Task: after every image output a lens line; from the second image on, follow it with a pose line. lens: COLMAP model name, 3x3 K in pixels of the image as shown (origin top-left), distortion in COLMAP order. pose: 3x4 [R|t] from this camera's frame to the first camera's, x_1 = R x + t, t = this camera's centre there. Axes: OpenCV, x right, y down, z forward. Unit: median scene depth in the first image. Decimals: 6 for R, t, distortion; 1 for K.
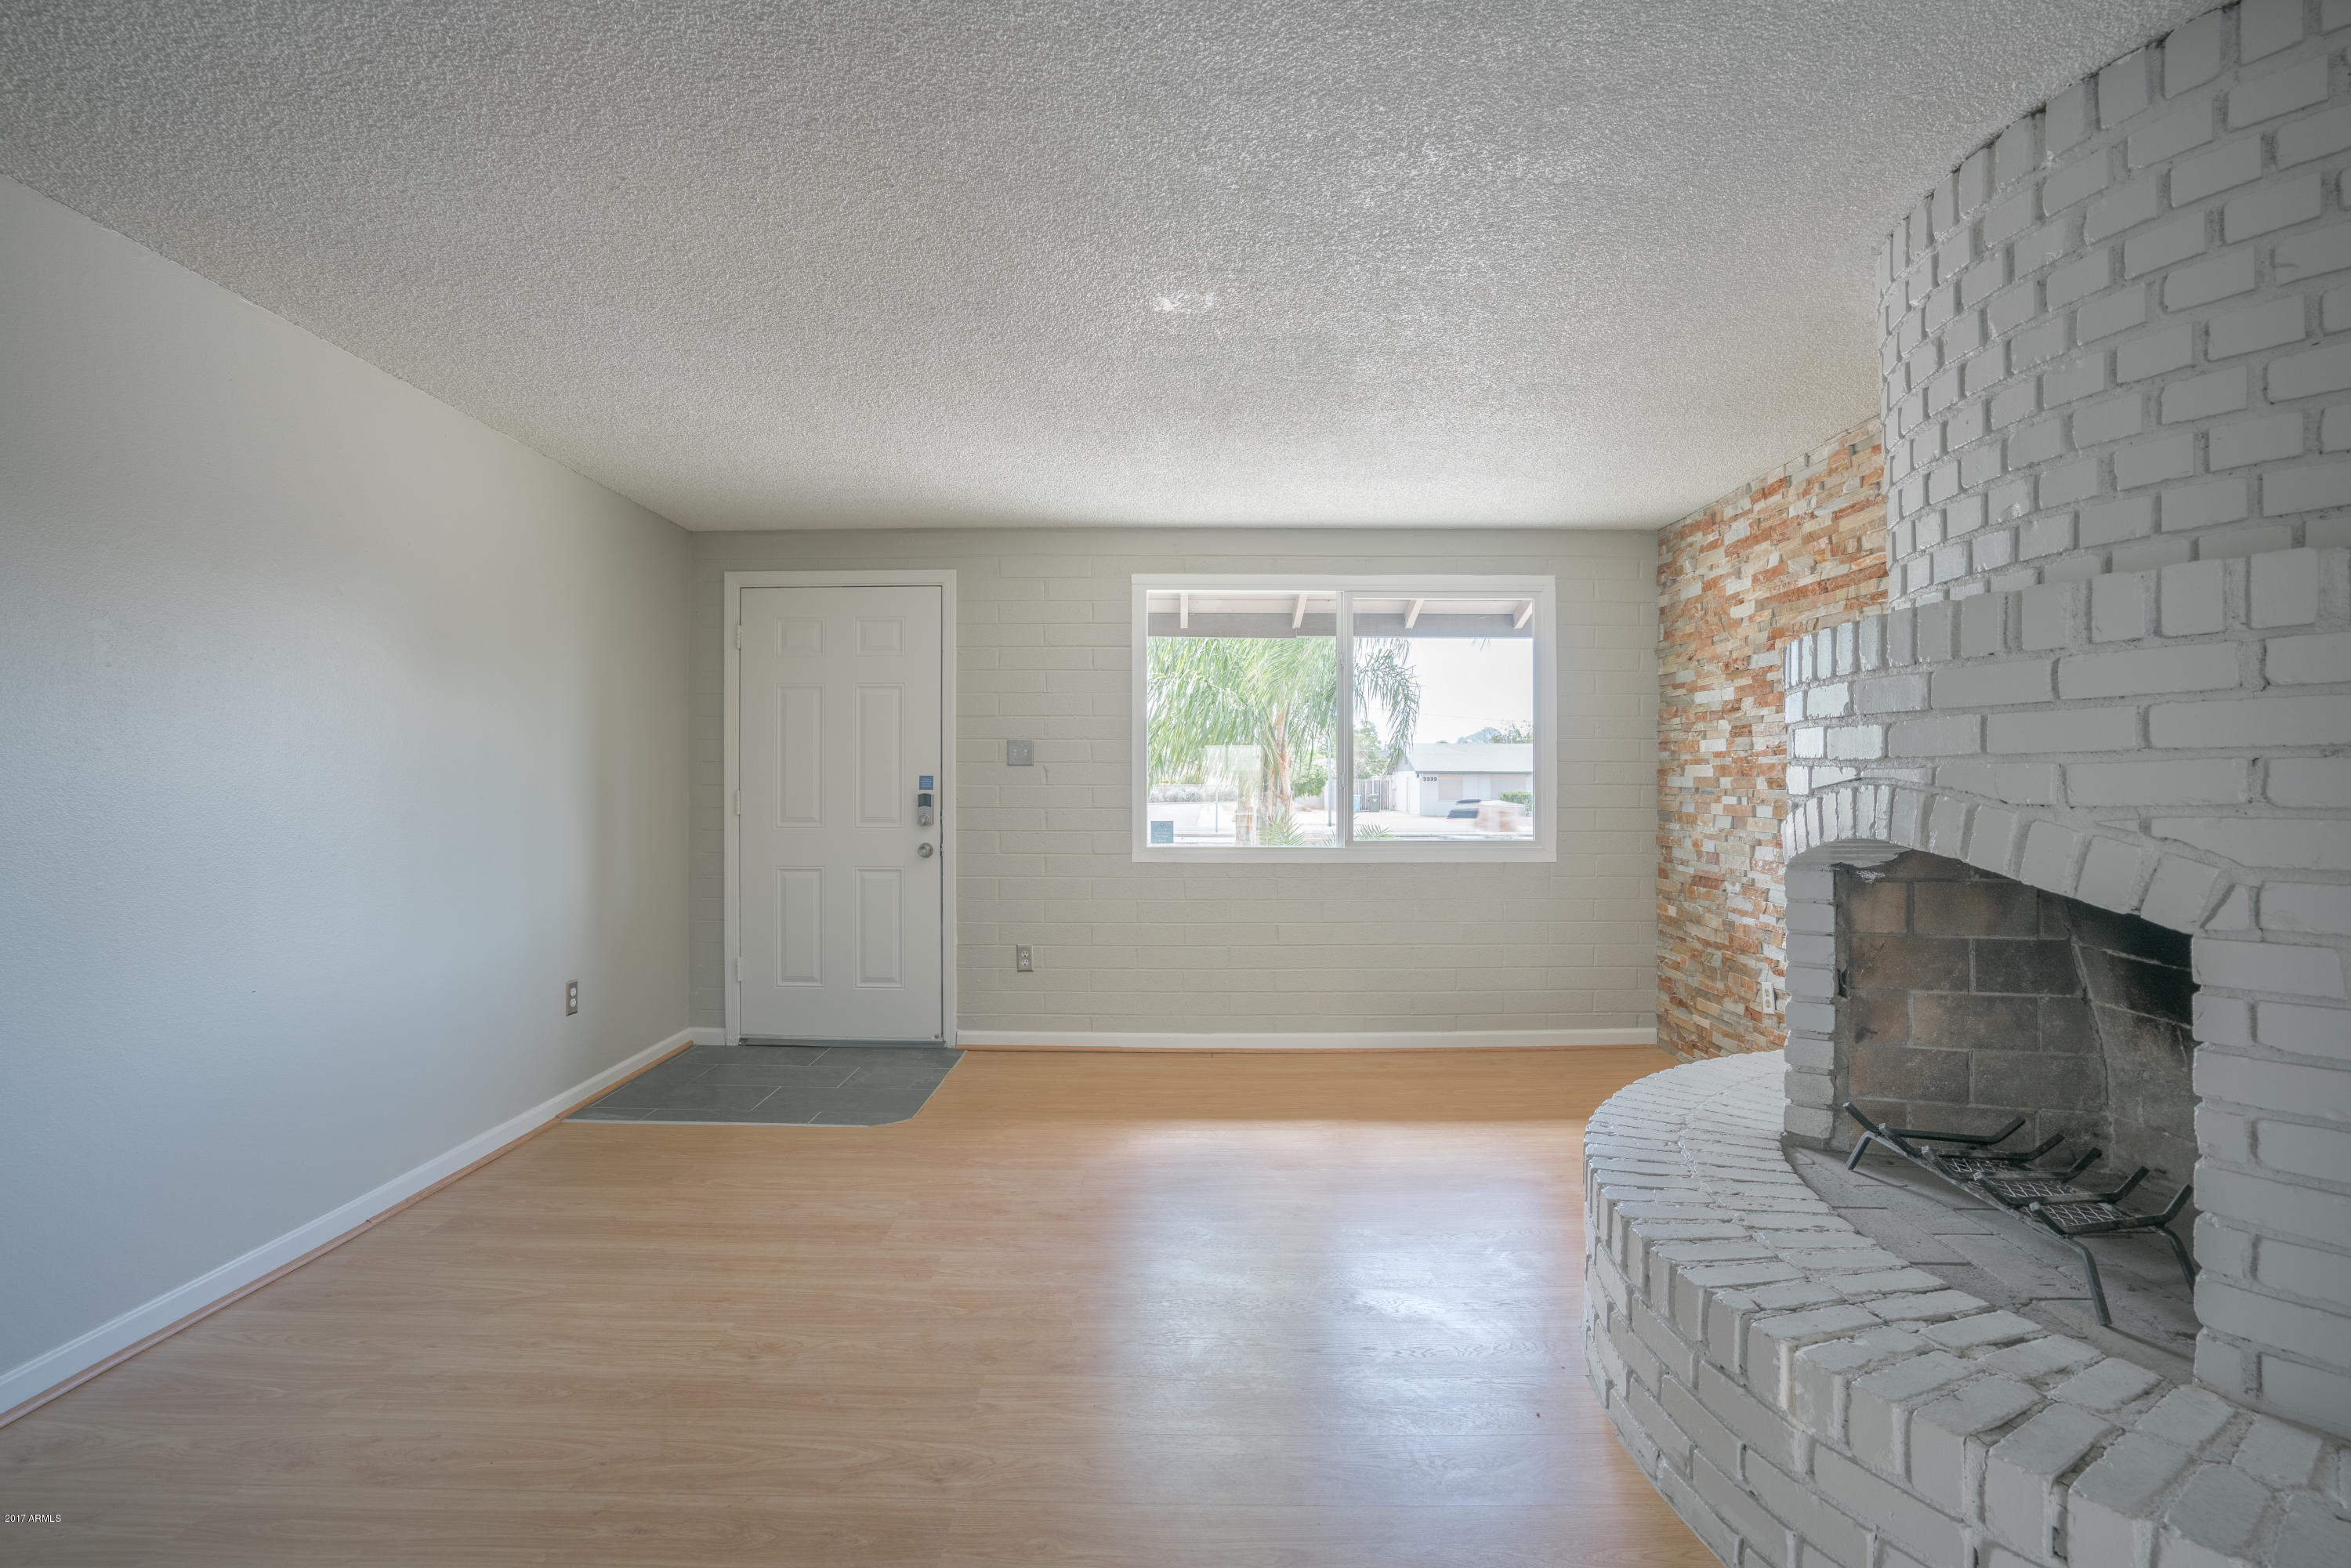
lens RADIAL K [[1069.5, 0, 1174.3], [0, 1069.5, 782.5], [0, 0, 1]] dist [-0.023803, 0.000865]
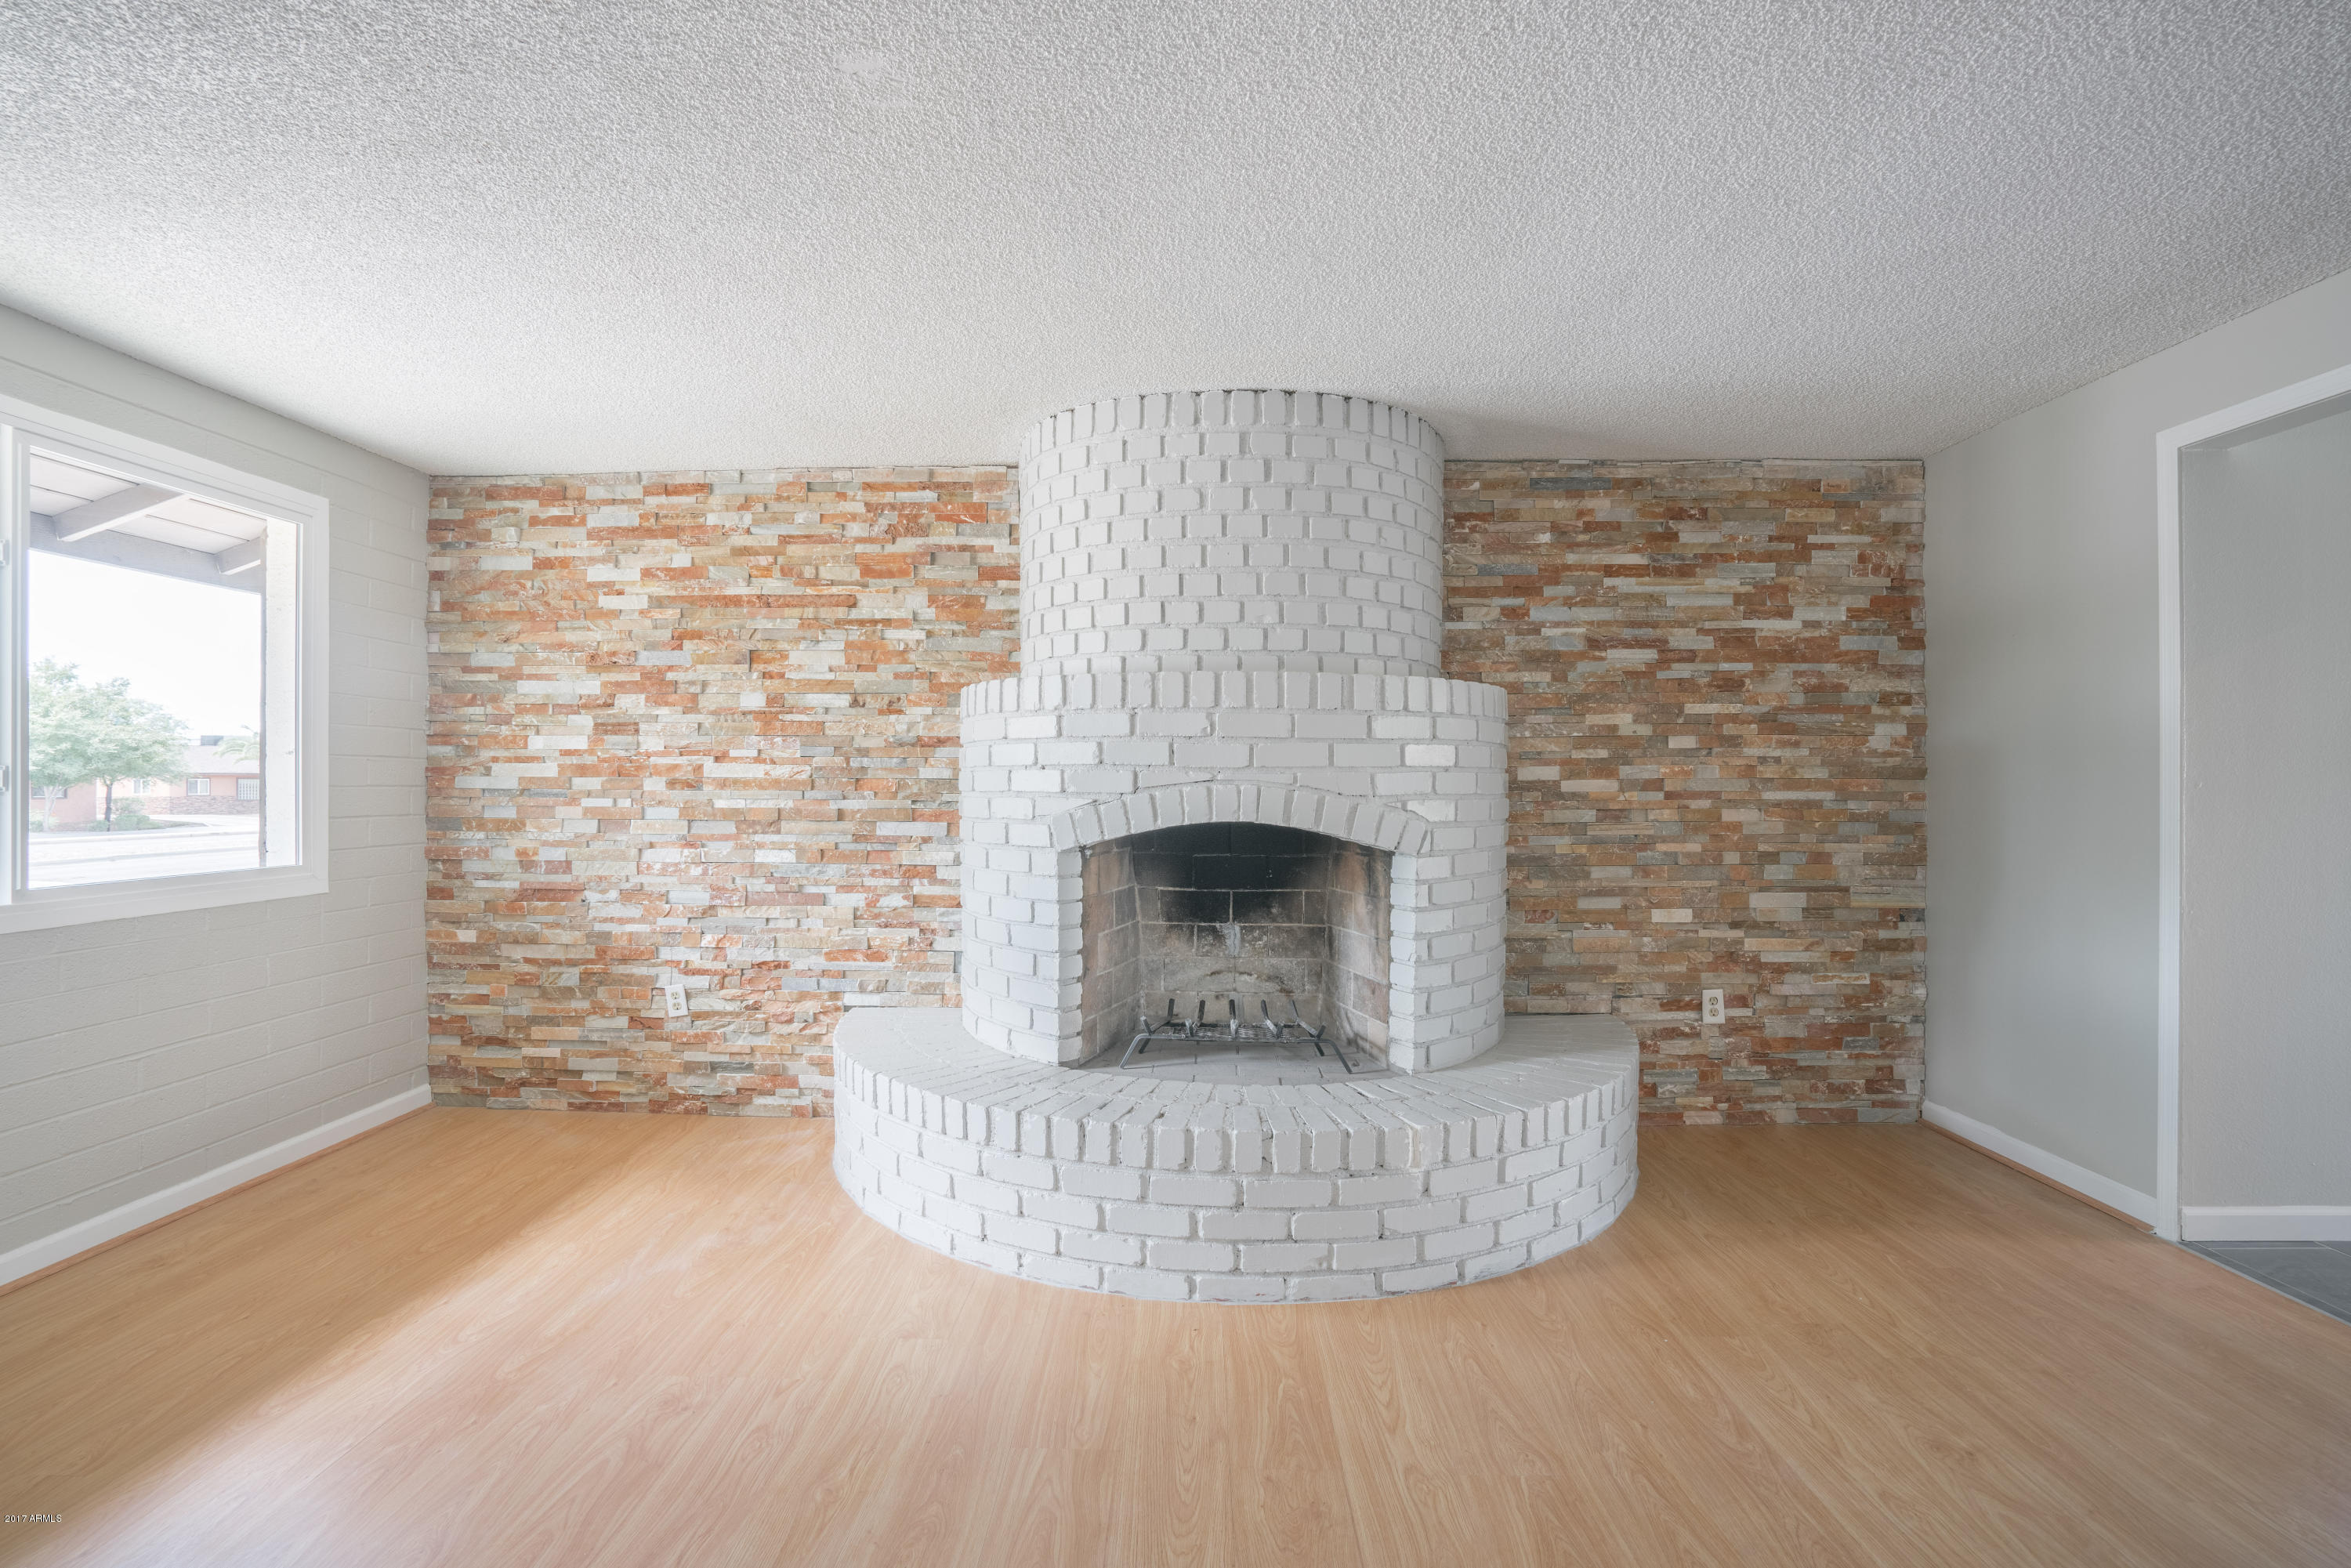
lens RADIAL K [[1069.5, 0, 1186.4], [0, 1069.5, 776.5], [0, 0, 1]] dist [-0.023803, 0.000865]
pose [[0.062775, 0.004944, 0.998015, -0.390003], [0.000751, 0.999987, -0.005002, -0.000861], [-0.998027, 0.001064, 0.062771, 0.447243]]
